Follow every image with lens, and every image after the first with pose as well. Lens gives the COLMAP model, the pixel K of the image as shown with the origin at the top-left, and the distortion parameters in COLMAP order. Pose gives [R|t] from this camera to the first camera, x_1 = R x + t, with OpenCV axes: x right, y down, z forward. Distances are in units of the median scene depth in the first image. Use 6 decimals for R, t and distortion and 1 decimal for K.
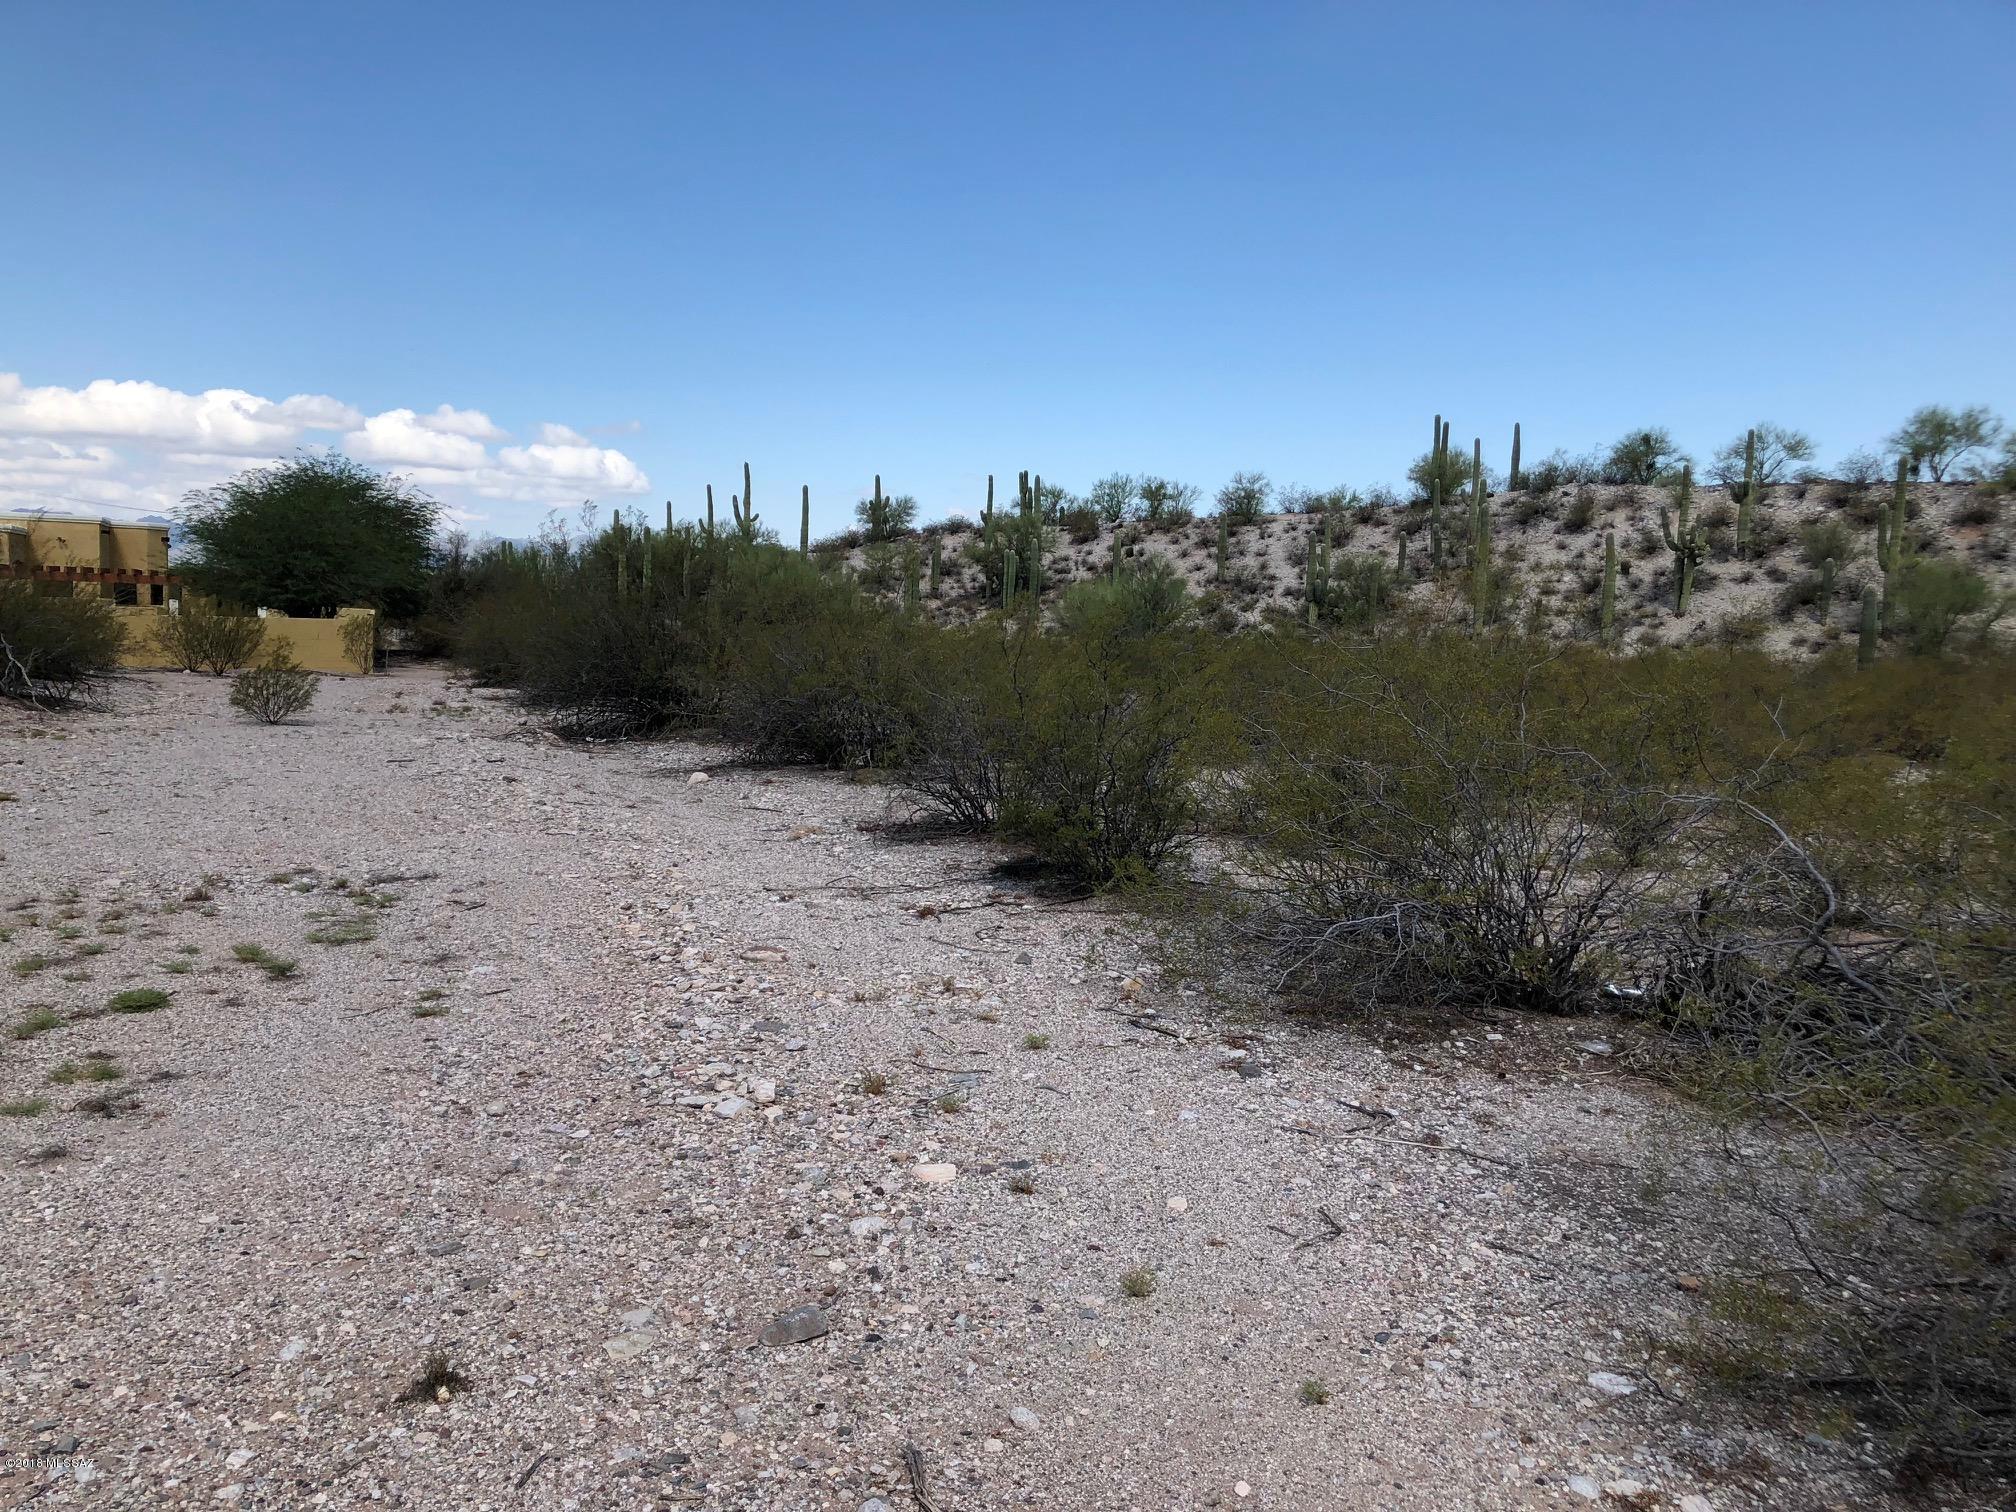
lens RADIAL K [[1666.1, 0, 995.4], [0, 1666.1, 769.2], [0, 0, 1]] dist [0.054372, -0.060521]
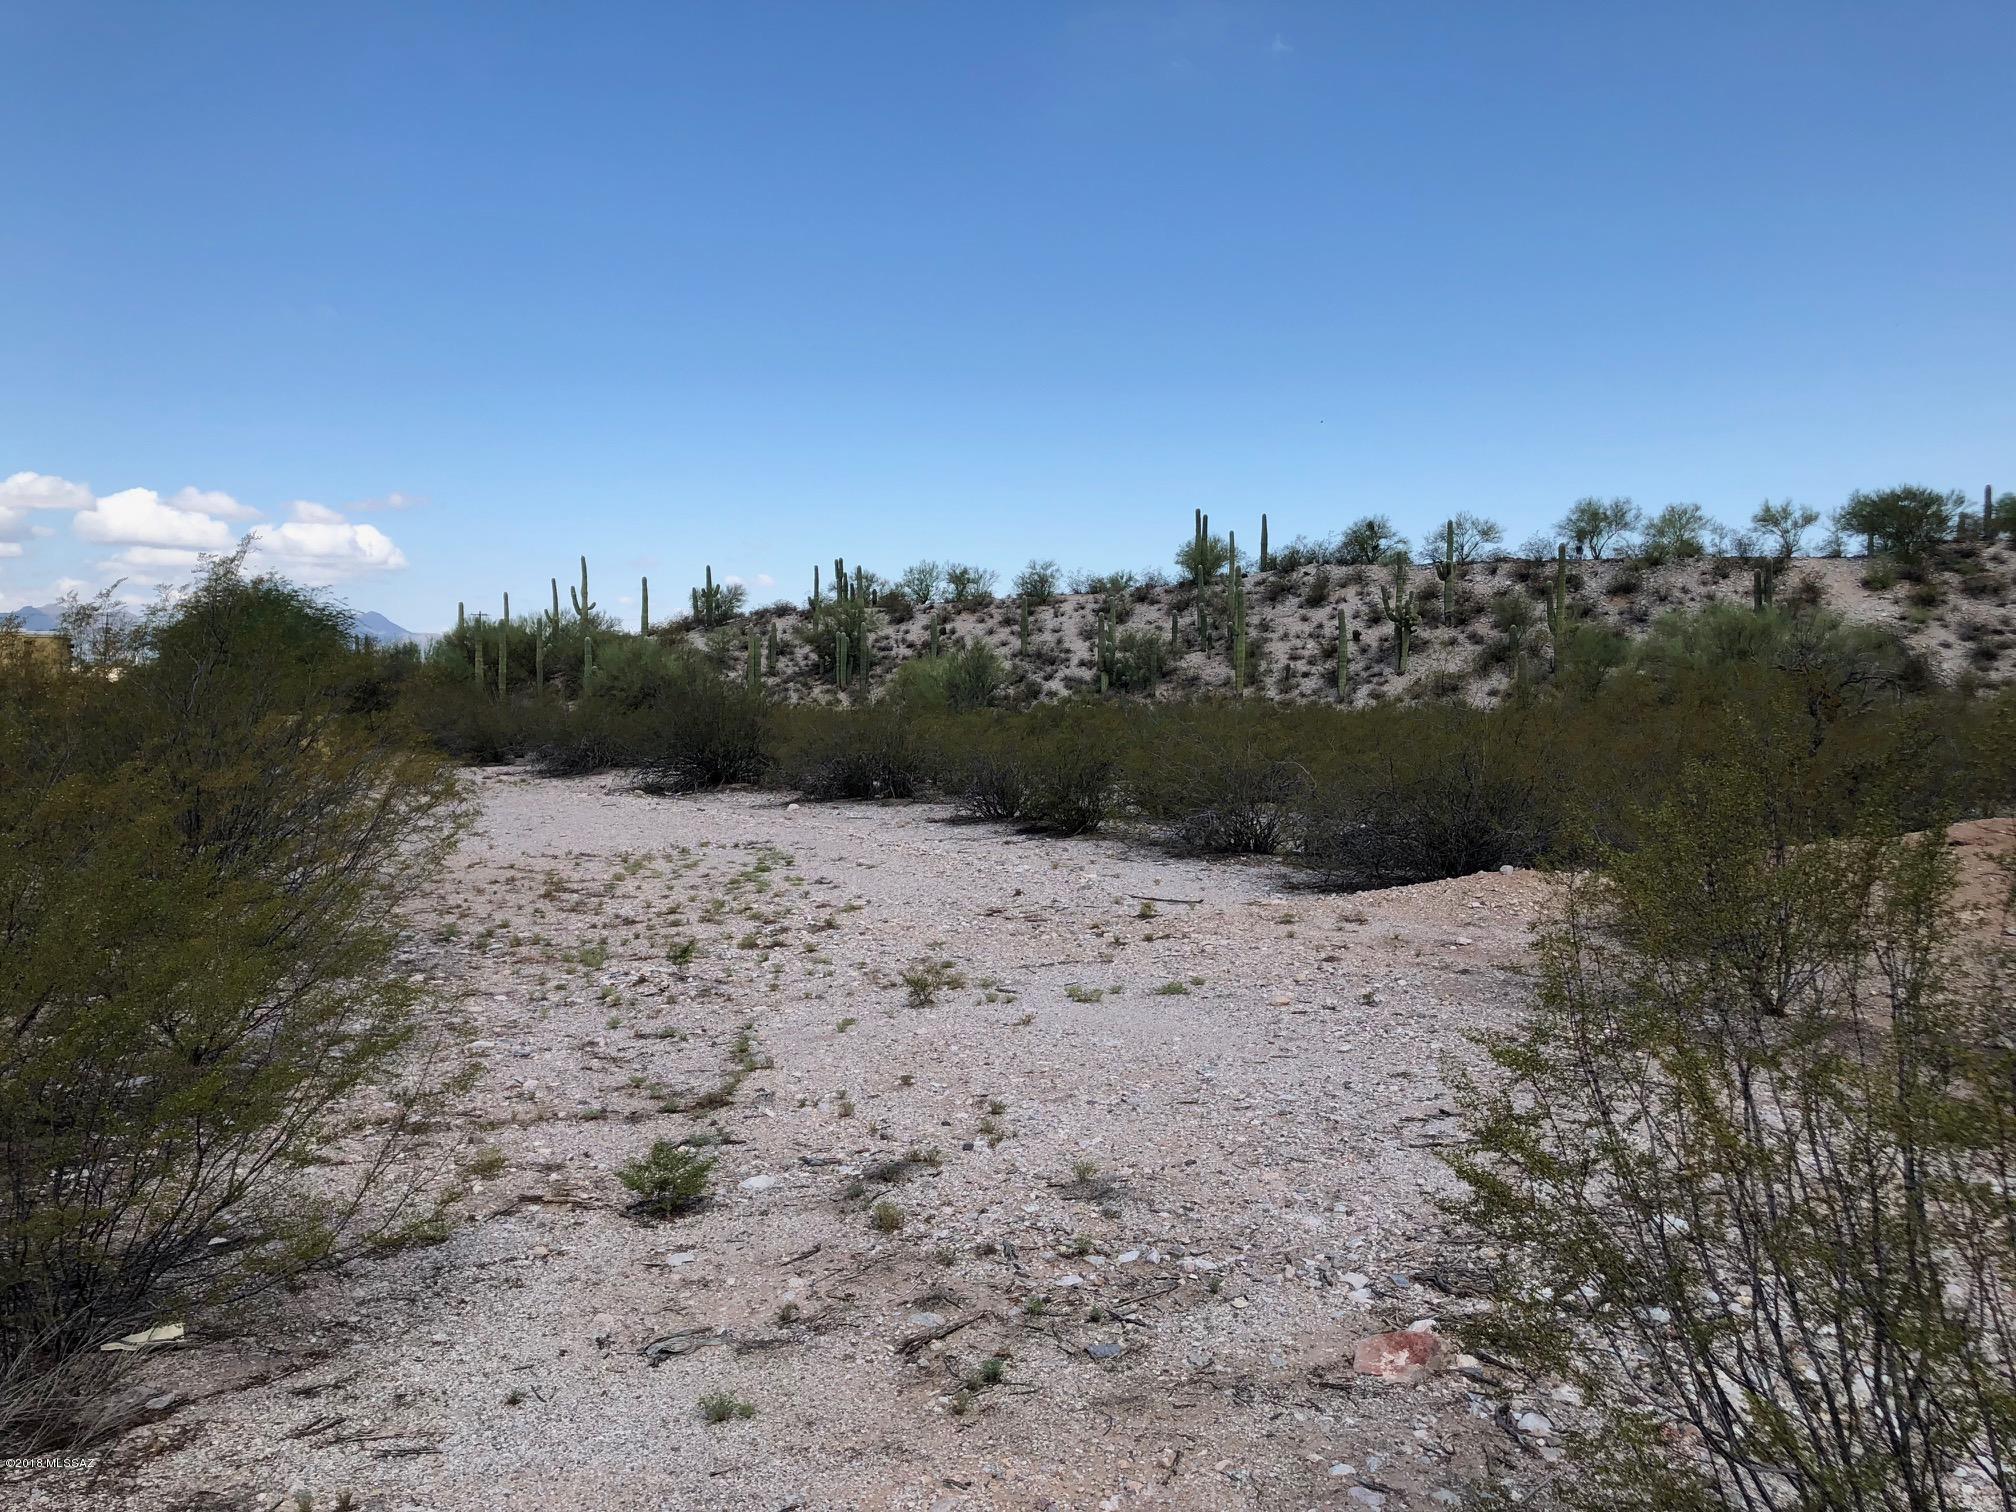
lens RADIAL K [[1666.1, 0, 978.8], [0, 1666.1, 741.6], [0, 0, 1]] dist [0.054372, -0.060521]
pose [[0.991889, -0.035469, 0.122058, -0.046857], [0.042125, 0.997738, -0.052389, 0.008427], [-0.119924, 0.057105, 0.991139, -0.166780]]
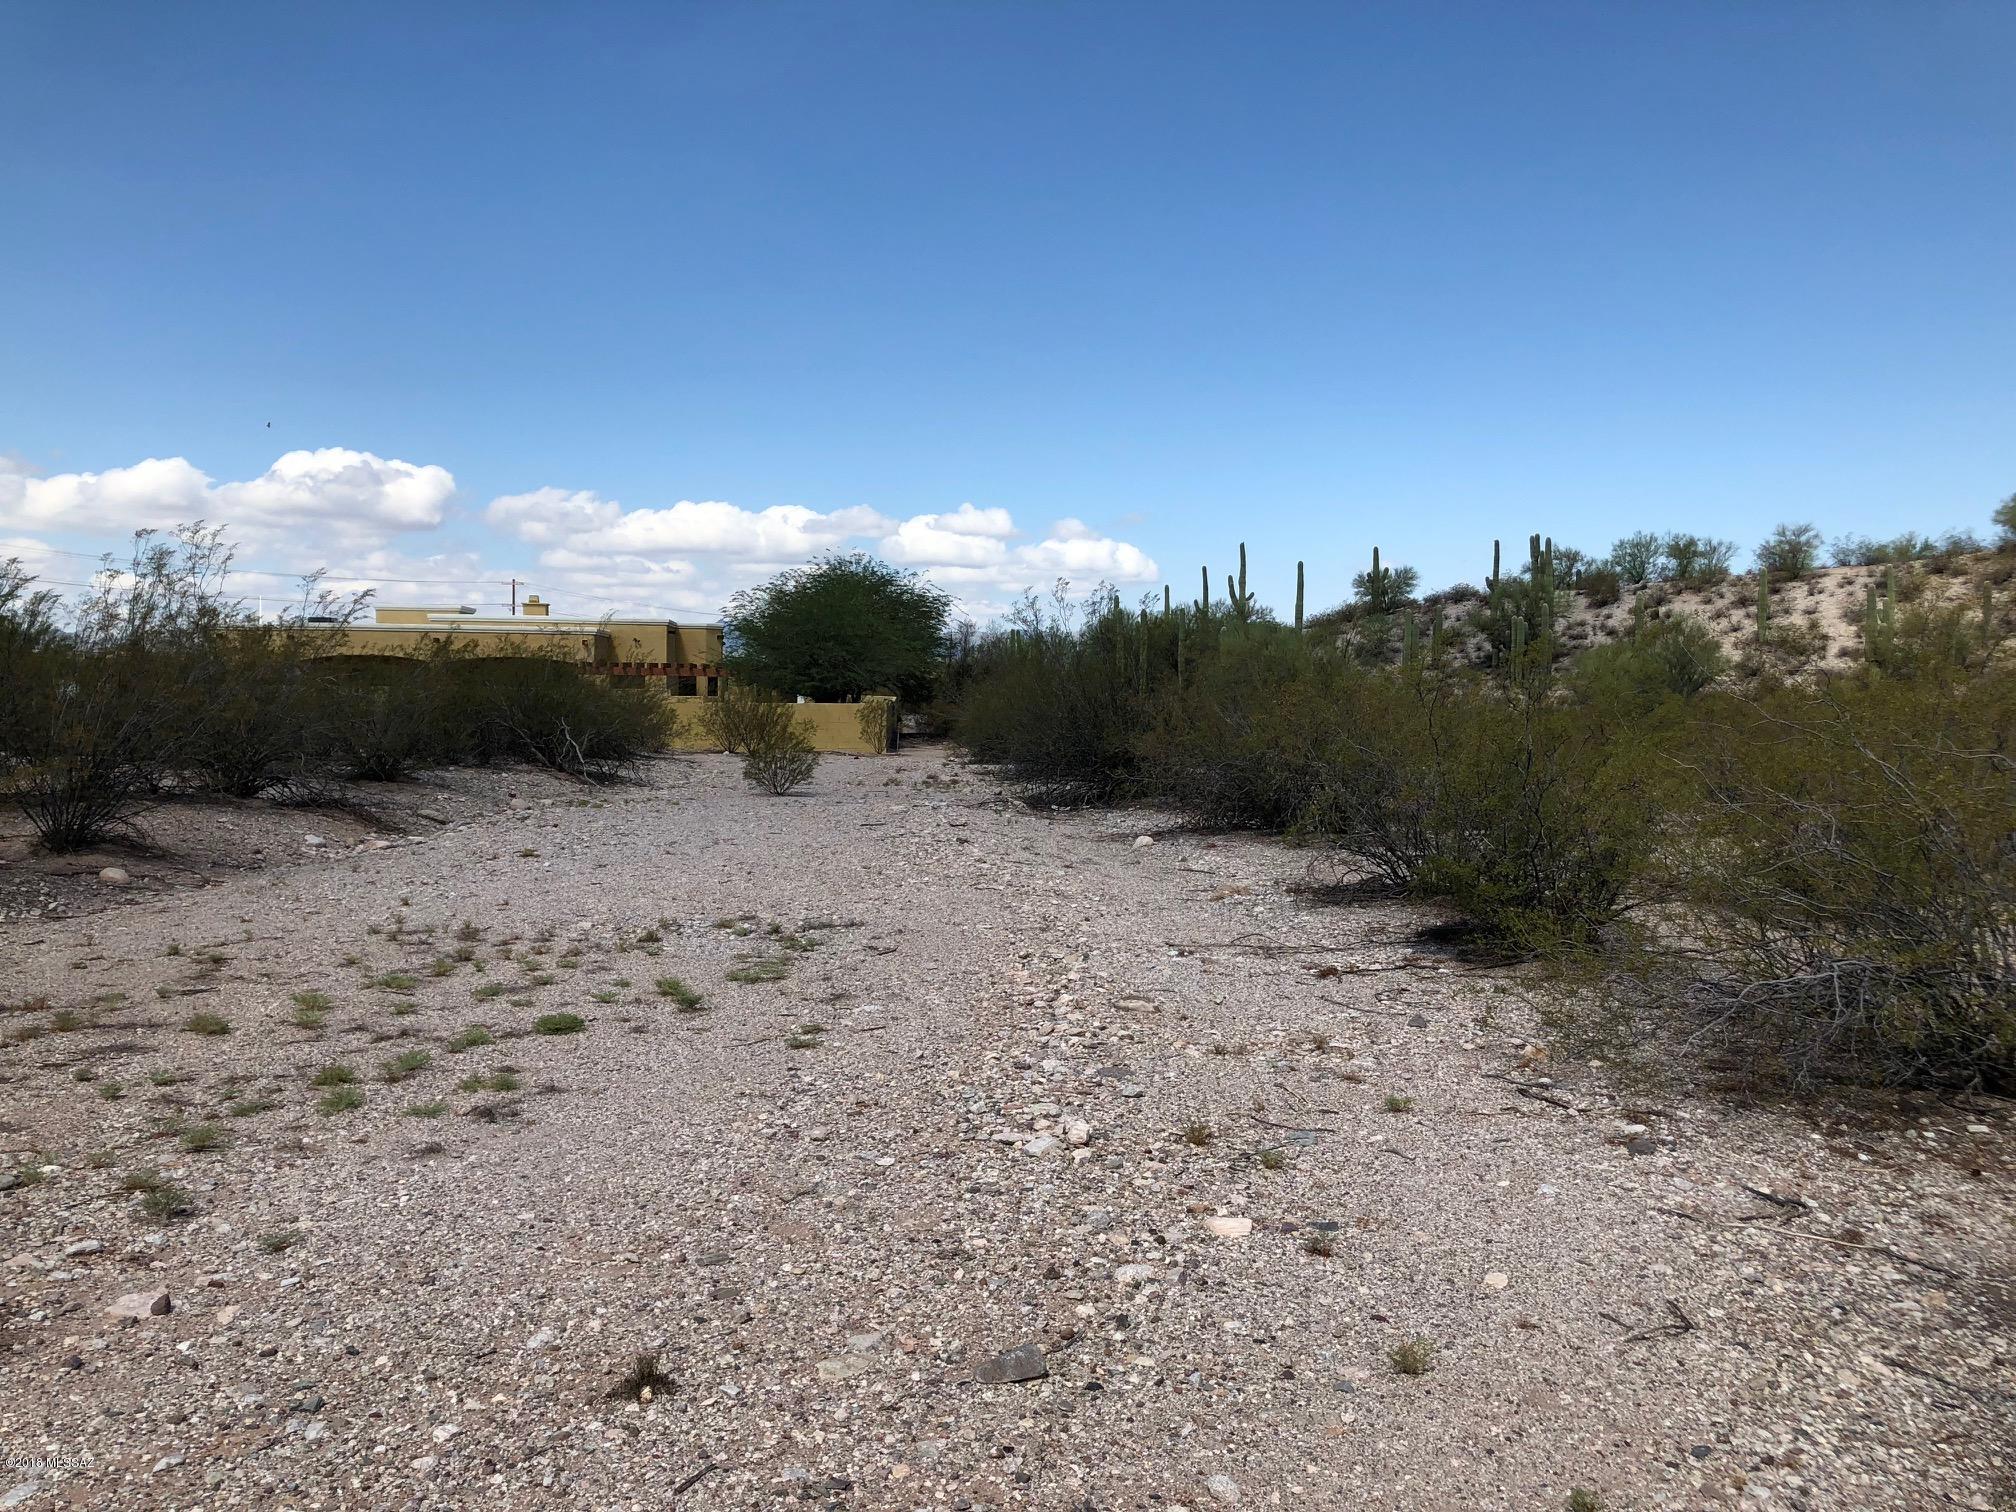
lens RADIAL K [[1666.1, 0, 994.2], [0, 1666.1, 751.6], [0, 0, 1]] dist [0.054372, -0.060521]
pose [[0.954614, -0.012776, -0.297573, 0.008280], [-0.004682, 0.998313, -0.057881, 0.002328], [0.297810, 0.056647, 0.952943, 0.004378]]
